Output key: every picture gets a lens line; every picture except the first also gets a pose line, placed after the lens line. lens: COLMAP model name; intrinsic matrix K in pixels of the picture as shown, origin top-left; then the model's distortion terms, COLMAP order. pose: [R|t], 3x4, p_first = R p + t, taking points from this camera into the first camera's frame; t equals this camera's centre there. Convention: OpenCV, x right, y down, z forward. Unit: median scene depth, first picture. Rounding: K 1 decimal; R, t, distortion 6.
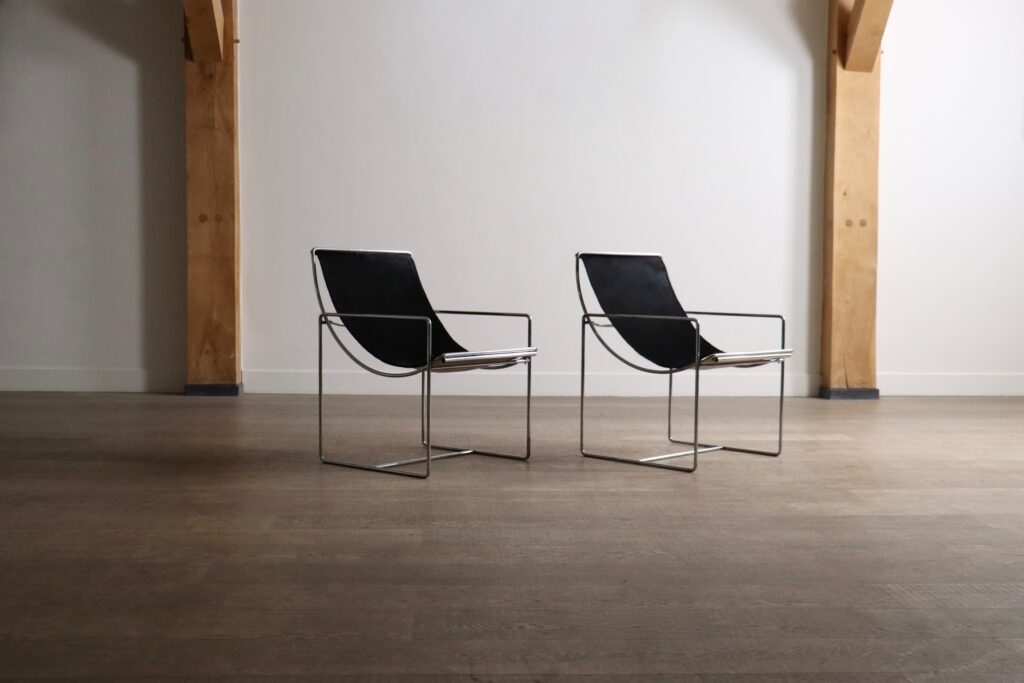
lens RADIAL K [[1364.1, 0, 512.0], [0, 1364.1, 341.5], [0, 0, 1]] dist [-0.082332, 0.397521]
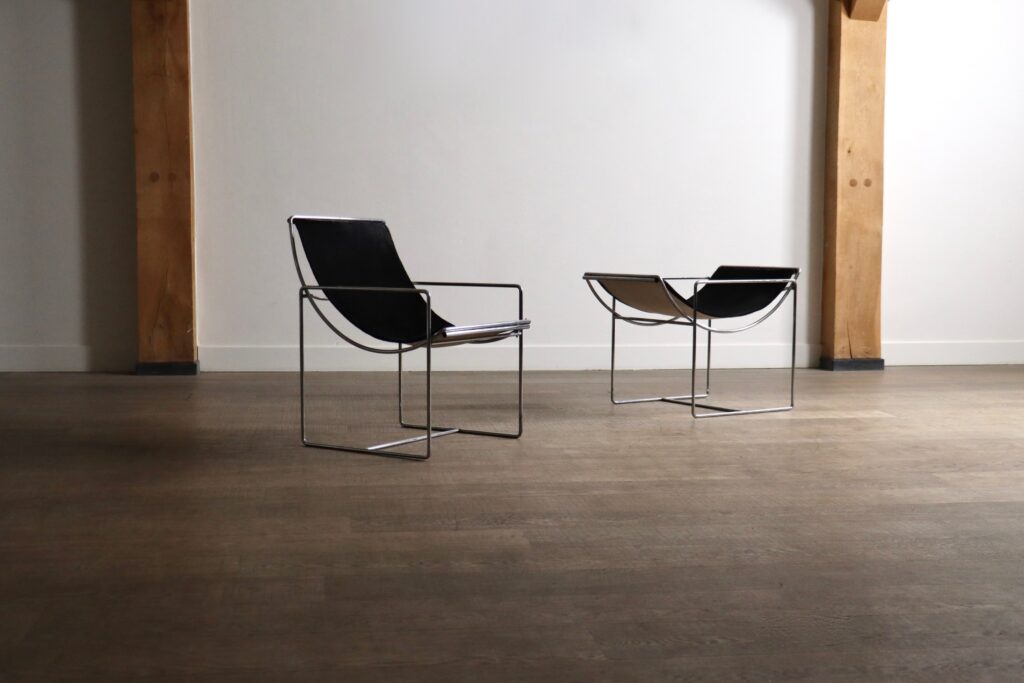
lens RADIAL K [[1467.3, 0, 523.2], [0, 1467.3, 342.9], [0, 0, 1]] dist [-0.004720, 0.076360]
pose [[0.994848, -0.010274, 0.100859, -0.084516], [0.007296, 0.999528, 0.029850, -0.008695], [-0.101118, -0.028961, 0.994453, 0.011943]]
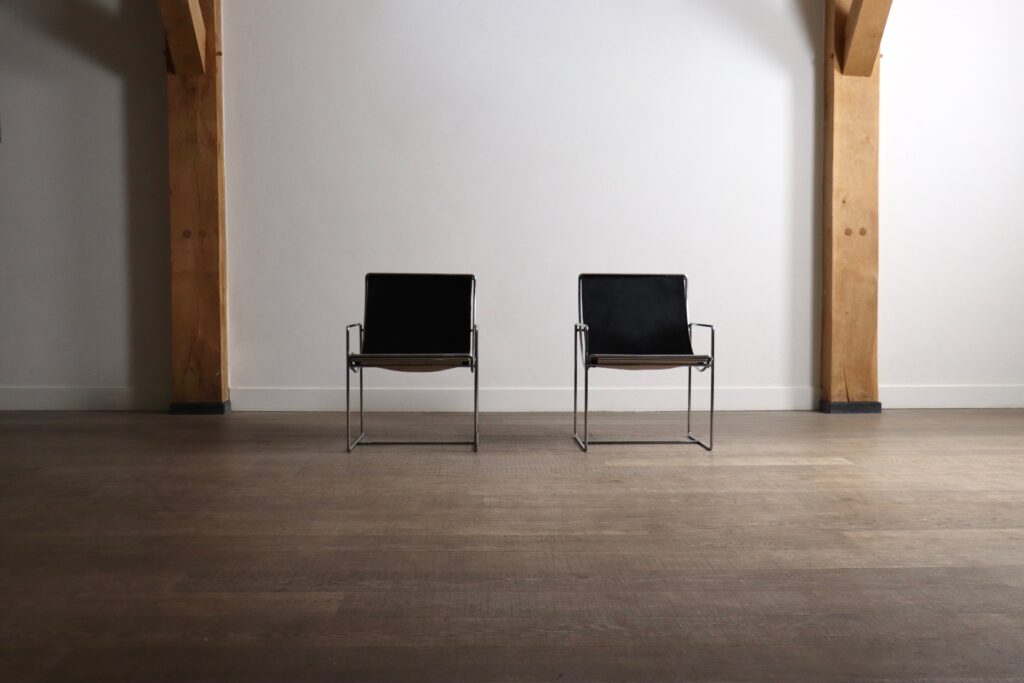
lens RADIAL K [[1244.4, 0, 512.0], [0, 1244.4, 341.5], [0, 0, 1]] dist [-0.106542, 0.348423]
pose [[0.999530, -0.008005, -0.029591, 0.034056], [0.008002, 0.999968, -0.000225, -0.010797], [0.029592, -0.000012, 0.999562, 0.112569]]
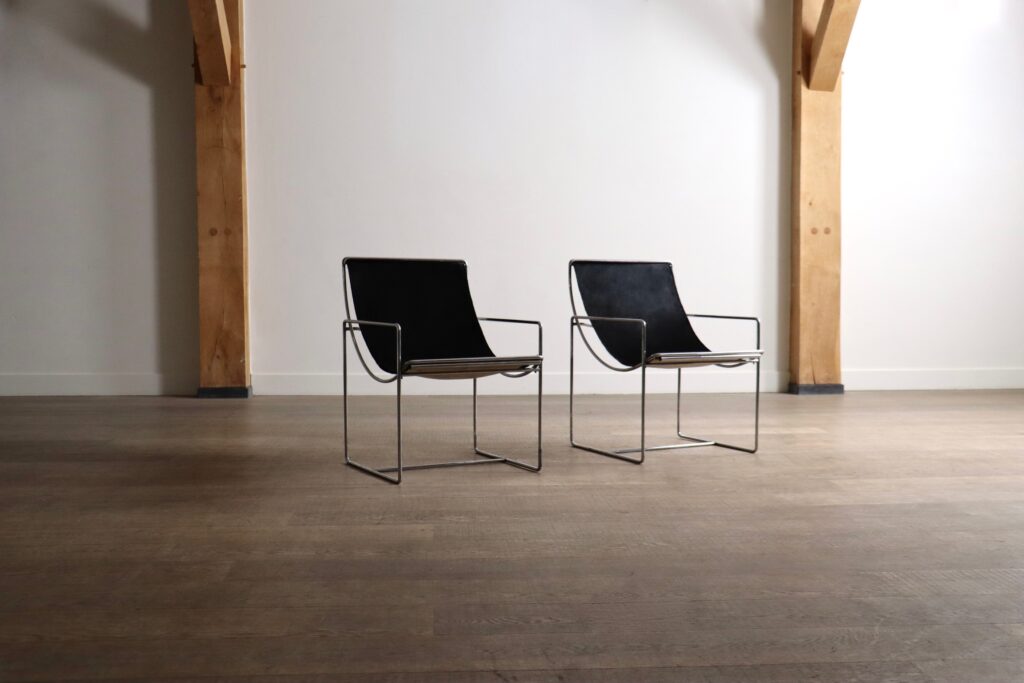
lens RADIAL K [[1244.4, 0, 512.0], [0, 1244.4, 341.5], [0, 0, 1]] dist [-0.106542, 0.348423]
pose [[0.999784, -0.010958, 0.017644, -0.010512], [0.010991, 0.999938, -0.001737, -0.000276], [-0.017624, 0.001931, 0.999843, 0.023079]]
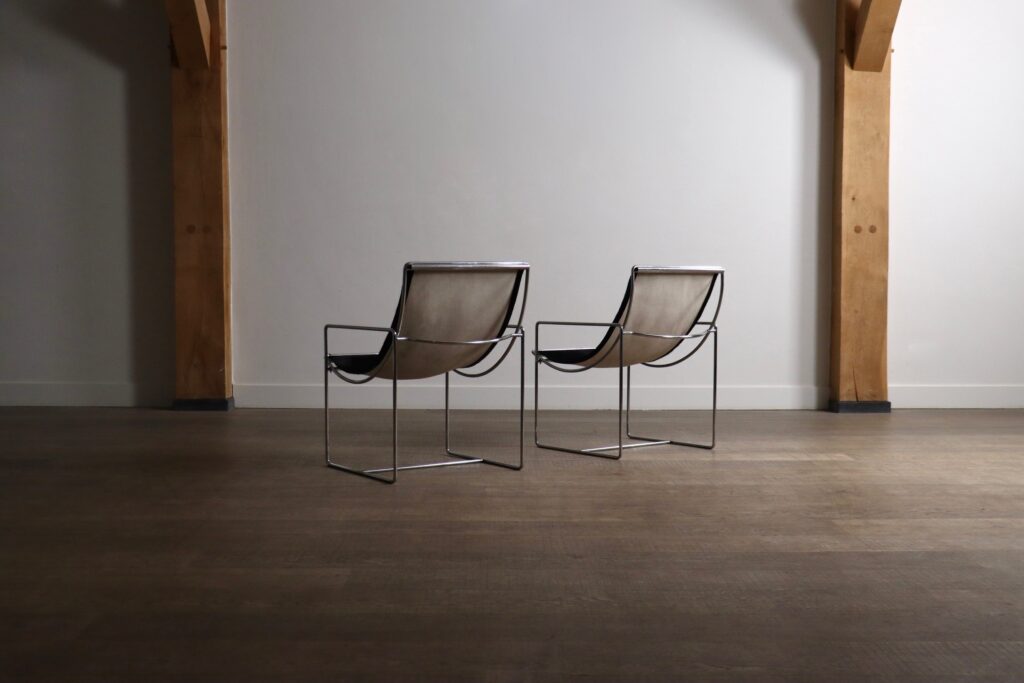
lens RADIAL K [[1324.4, 0, 512.0], [0, 1324.4, 341.5], [0, 0, 1]] dist [-0.065056, 0.328128]
pose [[0.999253, -0.004062, -0.038419, 0.040122], [0.003968, 0.999989, -0.002543, -0.006538], [0.038428, 0.002388, 0.999259, 0.059595]]
